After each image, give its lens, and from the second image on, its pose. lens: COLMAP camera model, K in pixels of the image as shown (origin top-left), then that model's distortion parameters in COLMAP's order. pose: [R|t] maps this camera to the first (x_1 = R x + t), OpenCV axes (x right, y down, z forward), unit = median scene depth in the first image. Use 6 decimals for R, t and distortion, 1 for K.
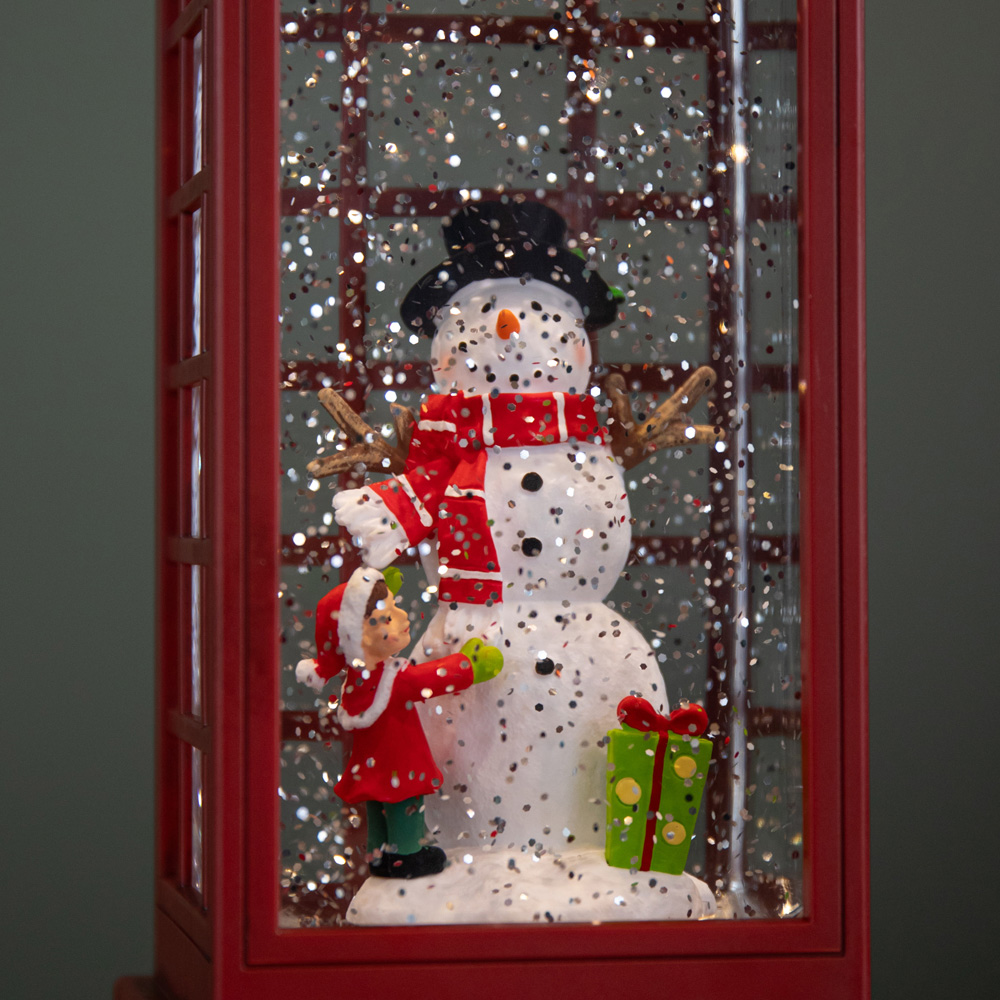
lens RADIAL K [[3489.3, 0, 500.0], [0, 3489.3, 500.0], [0, 0, 1]] dist [0.025313, 0.266174]
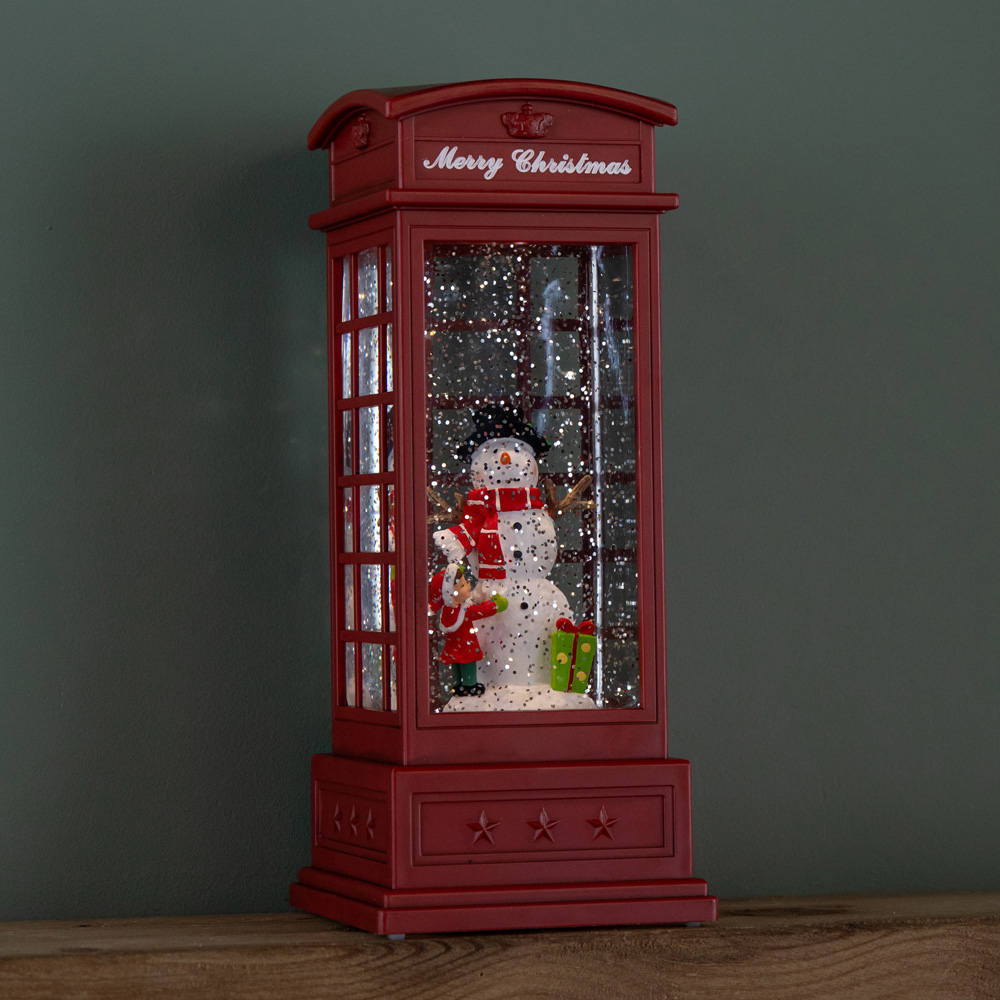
lens RADIAL K [[4220.5, 0, 499.8], [0, 4220.5, 449.1], [0, 0, 1]] dist [0.265967, -3.031953]
pose [[0.989723, -0.005379, 0.142895, -0.405086], [0.006503, 0.999951, -0.007402, -0.036100], [-0.142848, 0.008255, 0.989710, -1.786059]]
